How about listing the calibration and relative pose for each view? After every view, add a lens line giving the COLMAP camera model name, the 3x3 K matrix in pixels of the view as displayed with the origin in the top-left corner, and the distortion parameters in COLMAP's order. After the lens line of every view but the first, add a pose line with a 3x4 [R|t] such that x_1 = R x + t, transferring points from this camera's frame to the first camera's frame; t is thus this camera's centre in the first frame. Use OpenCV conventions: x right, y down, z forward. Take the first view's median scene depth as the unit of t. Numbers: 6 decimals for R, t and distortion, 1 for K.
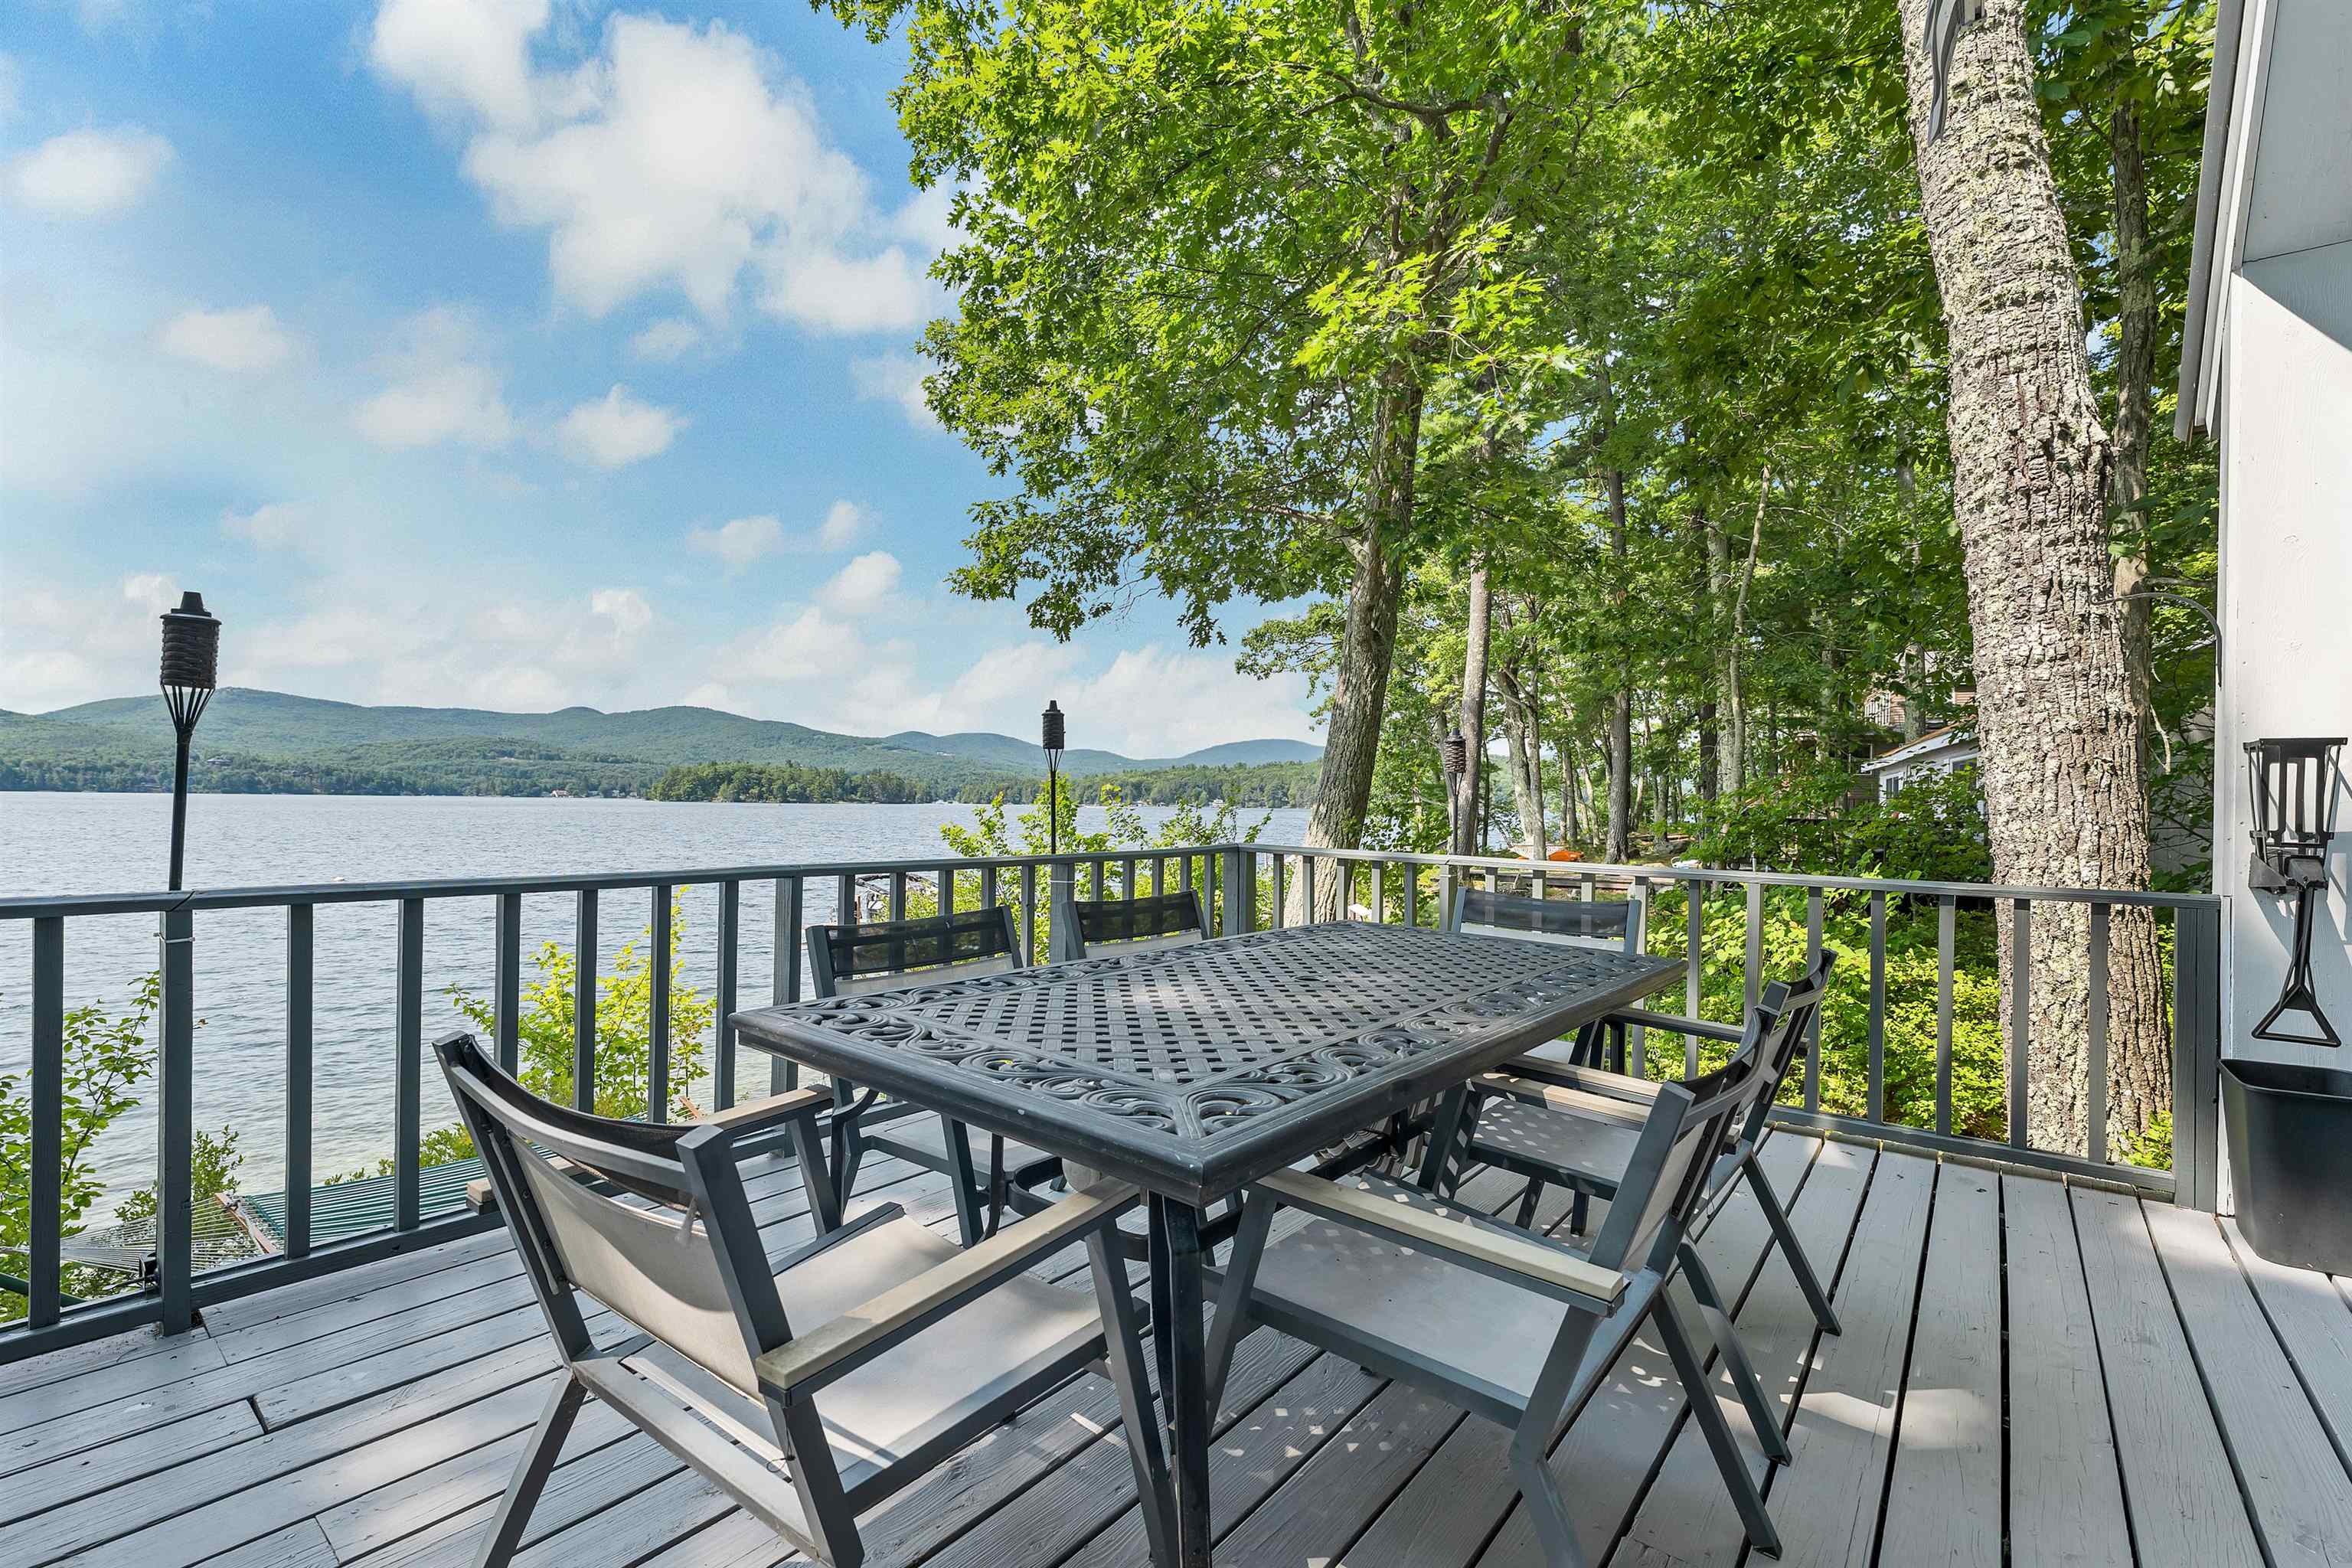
lens RADIAL K [[1010.5, 0, 1174.0], [0, 1010.5, 801.2], [0, 0, 1]] dist [0.003747, -0.000083]
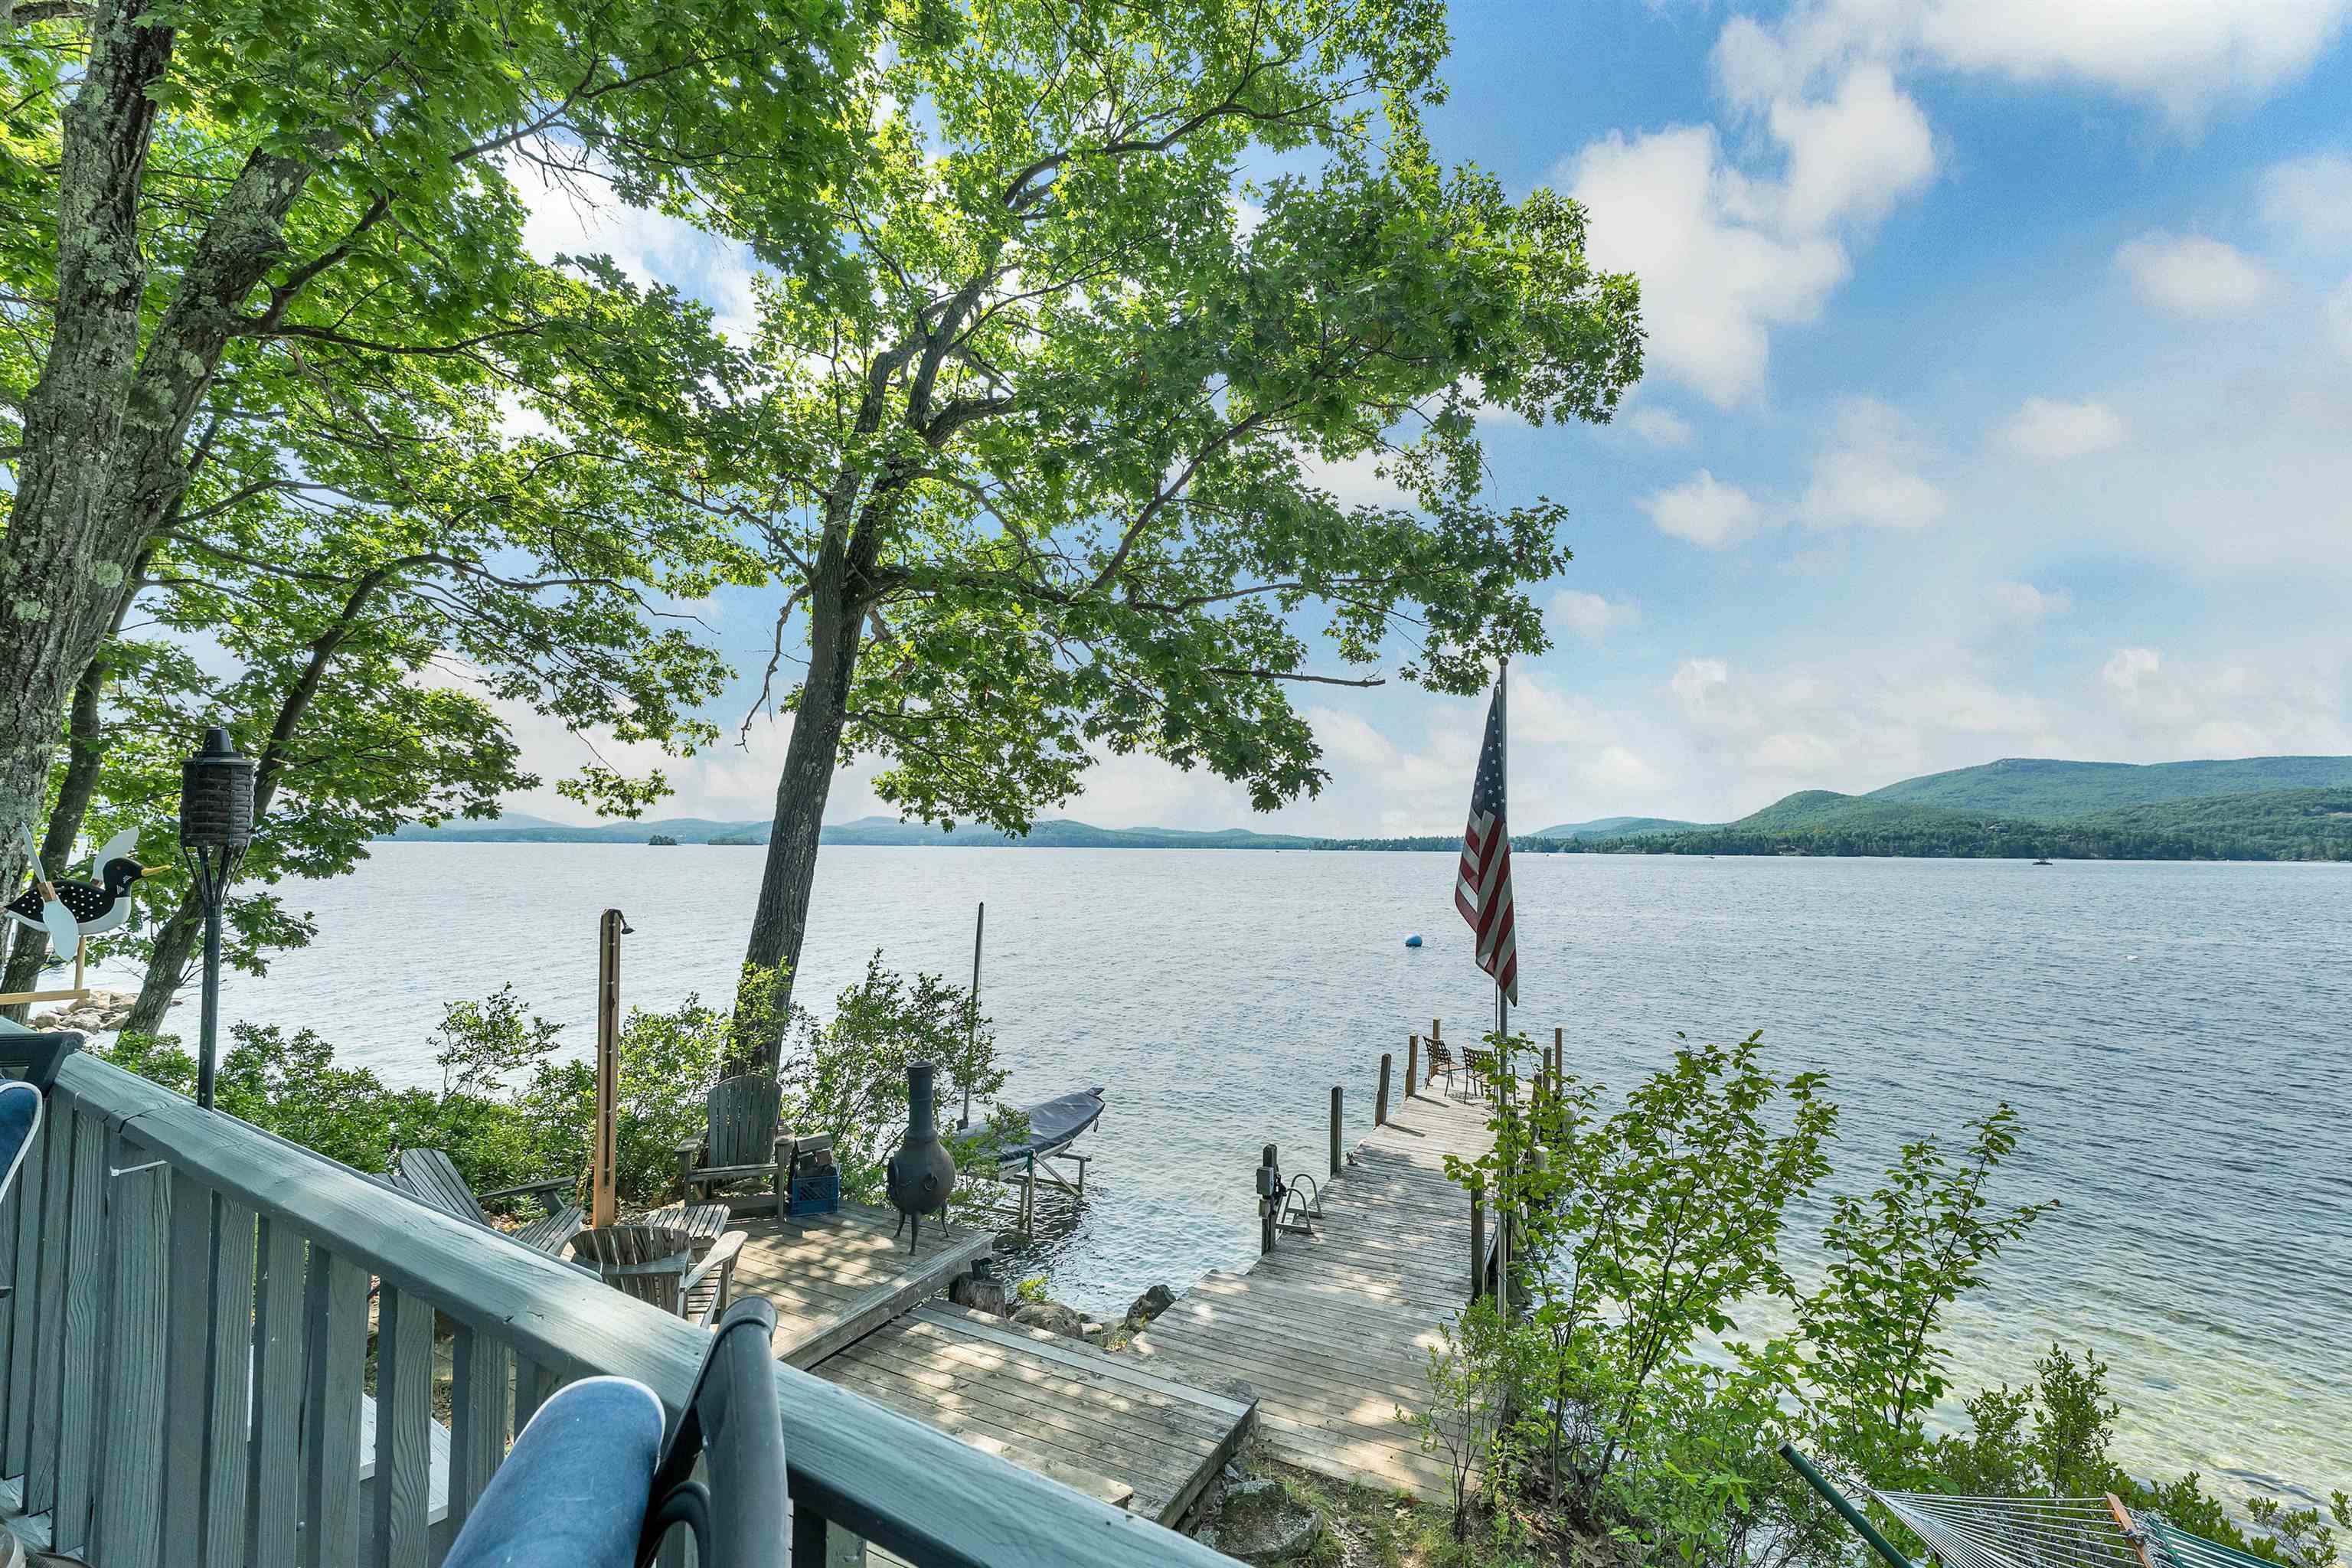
lens RADIAL K [[1010.5, 0, 1177.5], [0, 1010.5, 787.2], [0, 0, 1]] dist [0.003747, -0.000083]
pose [[0.134395, -0.070334, -0.988429, -0.108627], [-0.006349, 0.997396, -0.071835, -0.016901], [0.990908, 0.015930, 0.133598, 0.095262]]
